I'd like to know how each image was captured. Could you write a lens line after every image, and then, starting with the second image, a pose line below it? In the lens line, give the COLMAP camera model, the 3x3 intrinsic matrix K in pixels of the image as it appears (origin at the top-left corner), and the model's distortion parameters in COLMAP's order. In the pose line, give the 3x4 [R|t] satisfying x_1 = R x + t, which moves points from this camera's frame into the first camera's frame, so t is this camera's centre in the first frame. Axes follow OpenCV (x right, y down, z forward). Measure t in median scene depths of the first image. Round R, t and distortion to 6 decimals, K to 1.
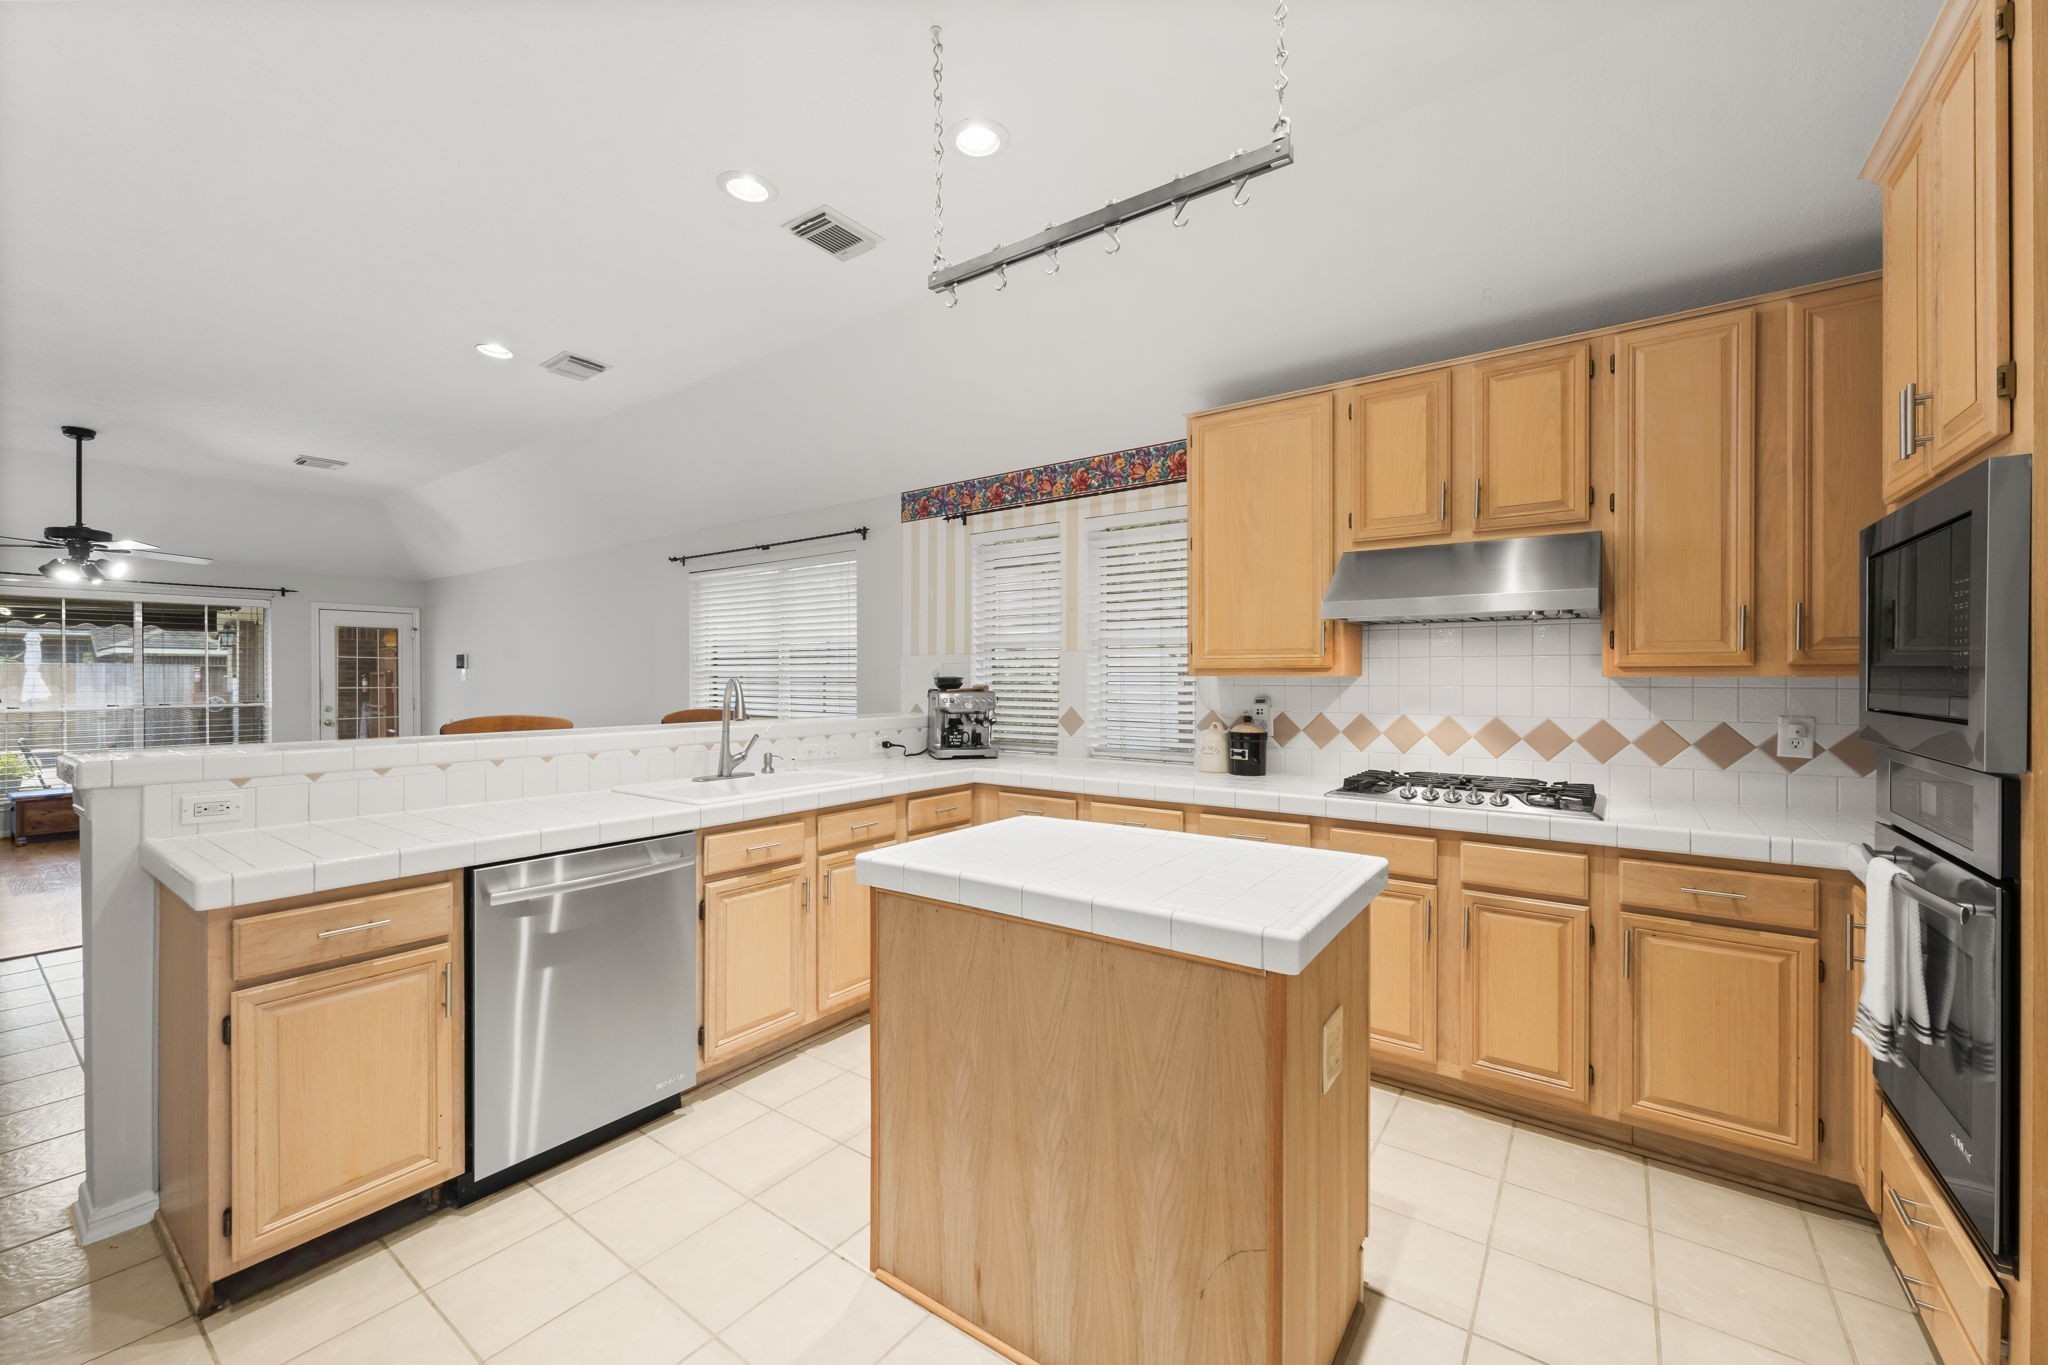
lens RADIAL K [[828.2, 0, 1018.7], [0, 828.2, 679.5], [0, 0, 1]] dist [-0.009129, 0.000880]
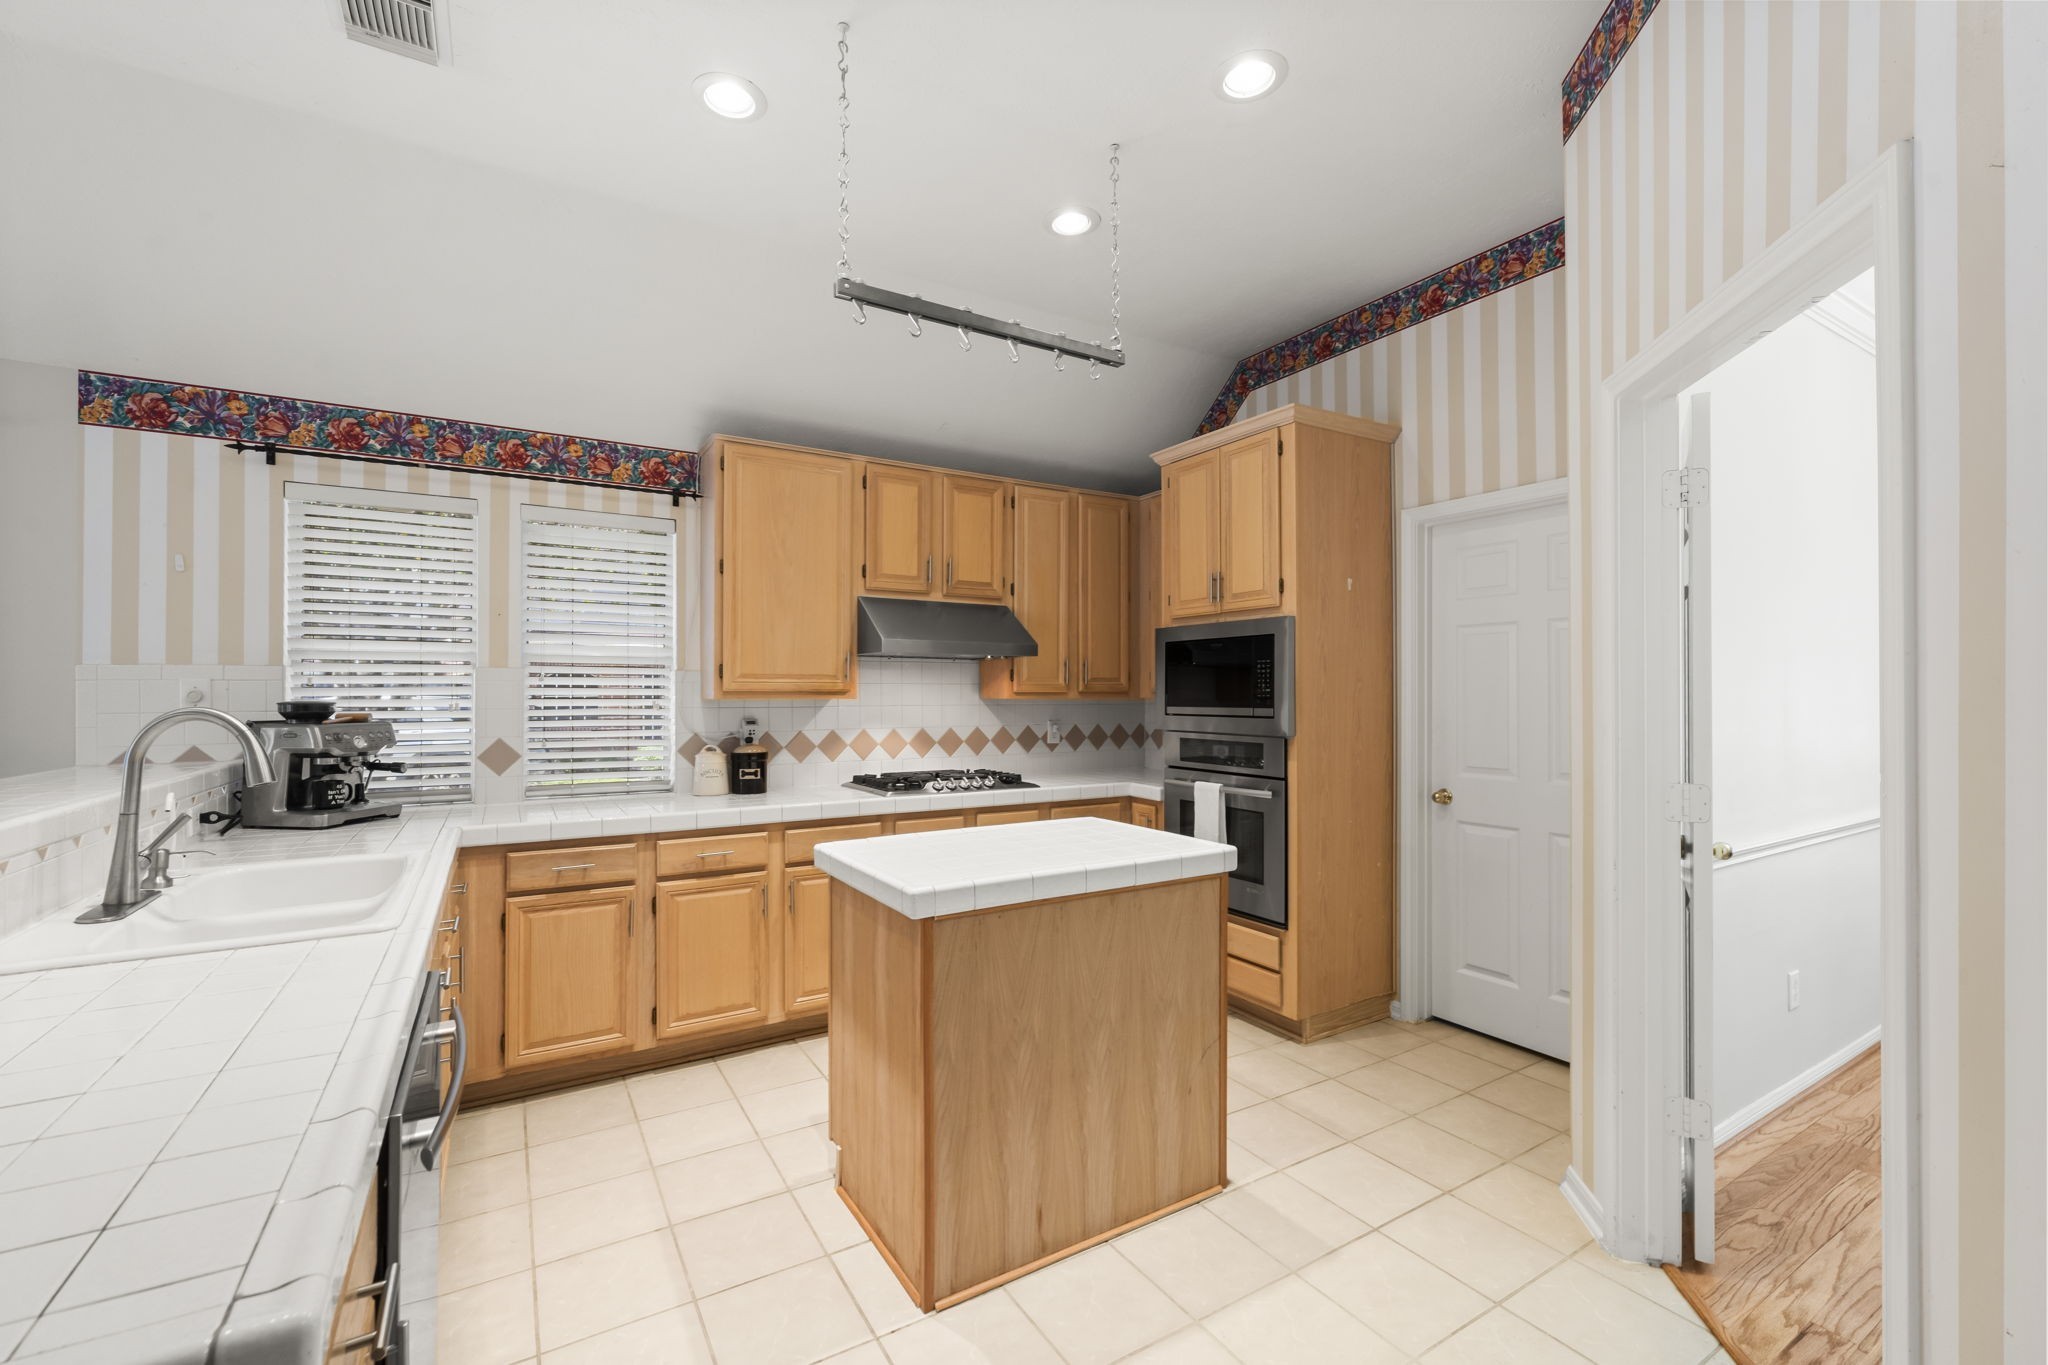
lens RADIAL K [[828.2, 0, 1027.4], [0, 828.2, 691.8], [0, 0, 1]] dist [-0.009129, 0.000880]
pose [[0.373736, 0.002908, 0.927530, -0.632570], [0.003173, 0.999985, -0.004414, -0.008159], [-0.927530, 0.004592, 0.373722, 0.317548]]
